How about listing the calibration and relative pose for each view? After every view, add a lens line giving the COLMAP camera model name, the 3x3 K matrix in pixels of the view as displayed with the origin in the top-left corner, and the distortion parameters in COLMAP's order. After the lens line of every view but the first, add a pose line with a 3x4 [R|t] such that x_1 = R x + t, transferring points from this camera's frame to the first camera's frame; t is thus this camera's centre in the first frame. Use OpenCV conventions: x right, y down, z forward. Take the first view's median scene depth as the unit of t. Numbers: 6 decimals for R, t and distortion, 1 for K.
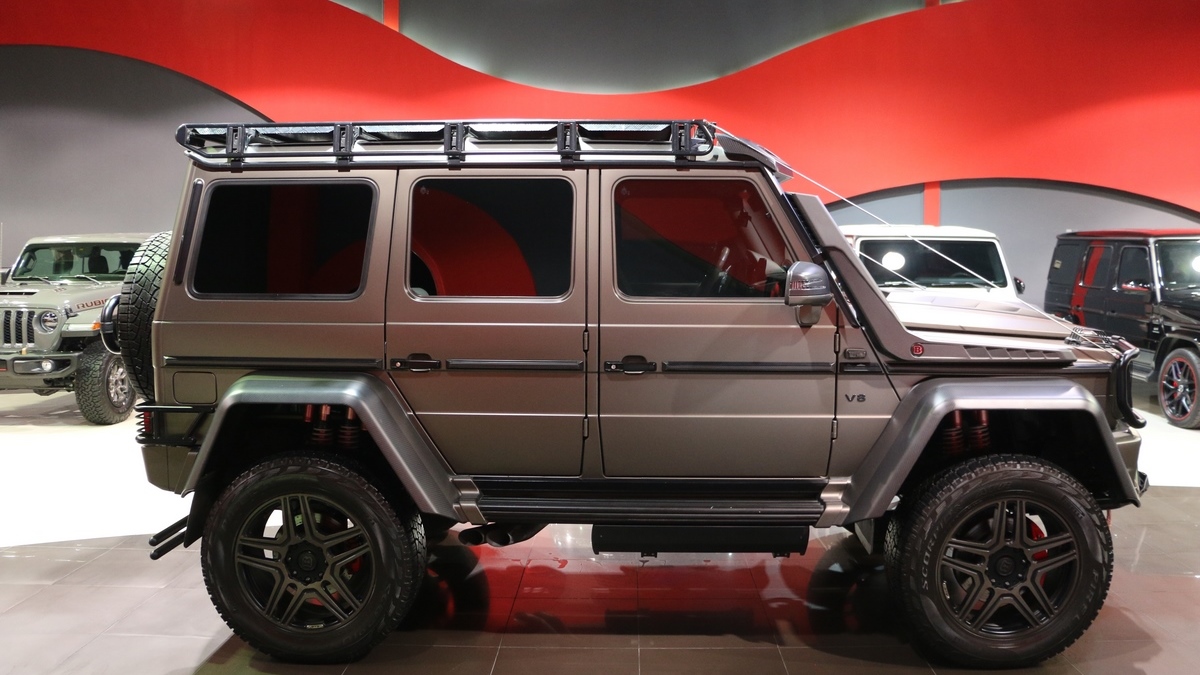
lens RADIAL K [[1009.1, 0, 577.1], [0, 1009.1, 301.0], [0, 0, 1]] dist [-0.182378, 0.105868]
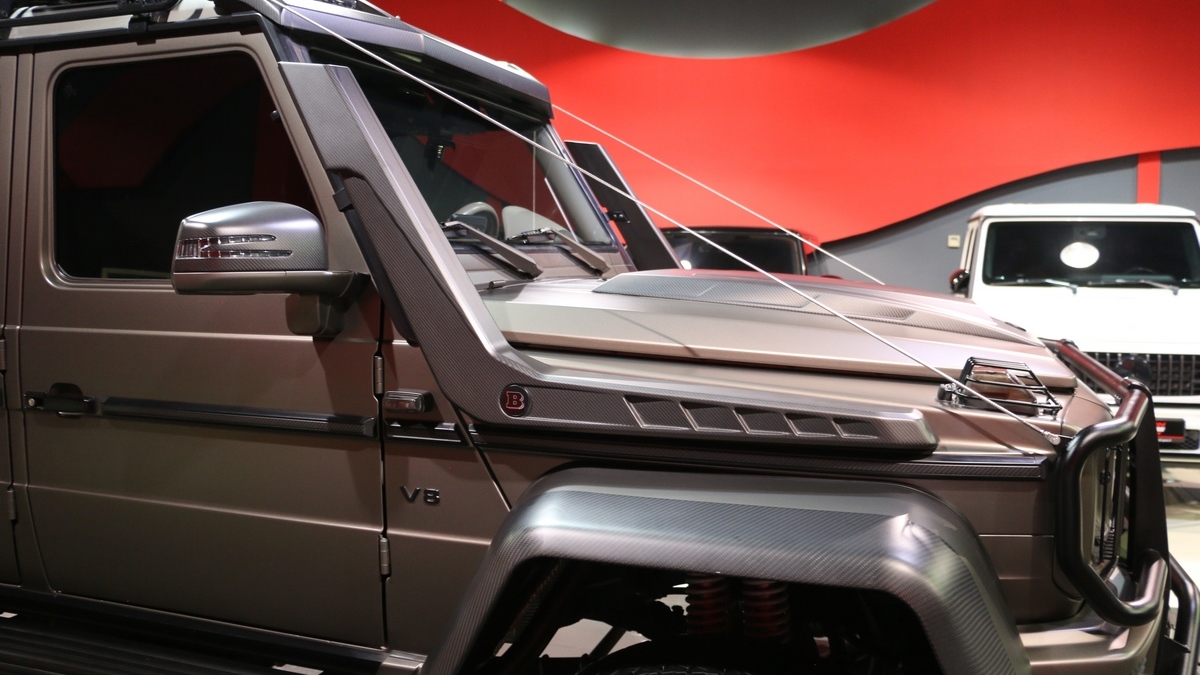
lens RADIAL K [[981.9, 0, 600.9], [0, 981.9, 320.7], [0, 0, 1]] dist [-0.176124, 0.148457]
pose [[0.961625, 0.016871, -0.273847, 0.481204], [-0.012748, 0.999777, 0.016829, 0.007043], [0.274070, -0.012692, 0.961626, 0.582591]]
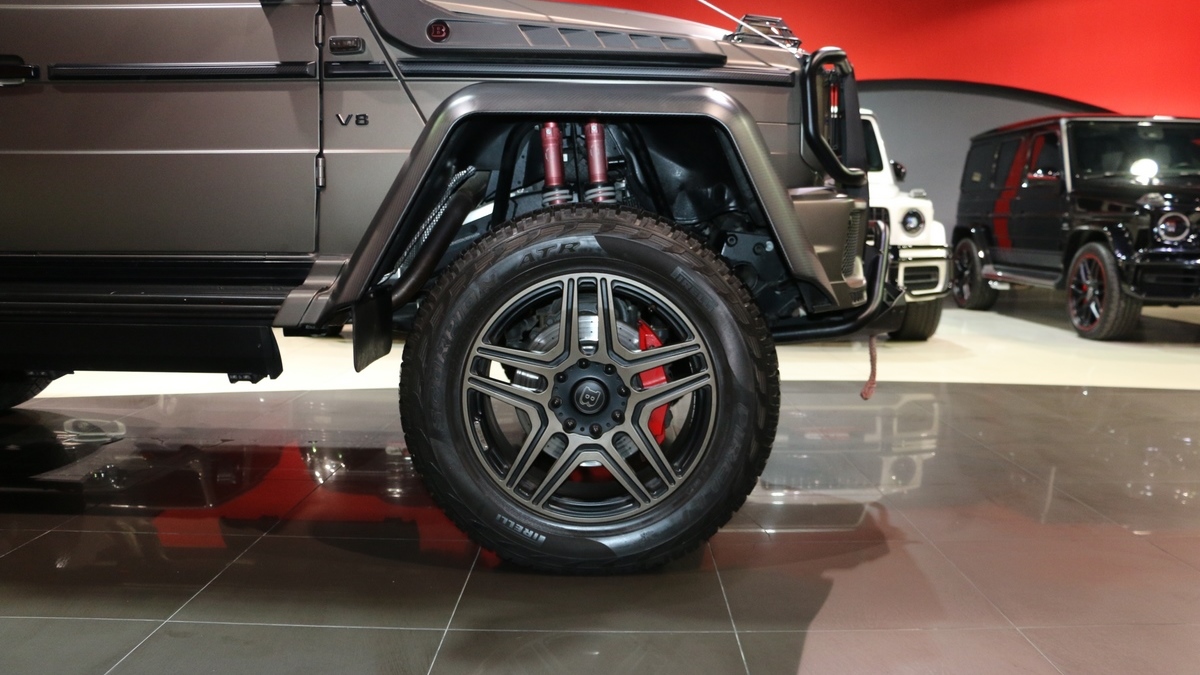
lens RADIAL K [[993.7, 0, 609.6], [0, 993.7, 331.0], [0, 0, 1]] dist [-0.185377, 0.198139]
pose [[0.999550, 0.004007, 0.029721, 0.418253], [-0.005305, 0.999029, 0.043736, 0.199183], [-0.029517, -0.043874, 0.998601, 0.386465]]
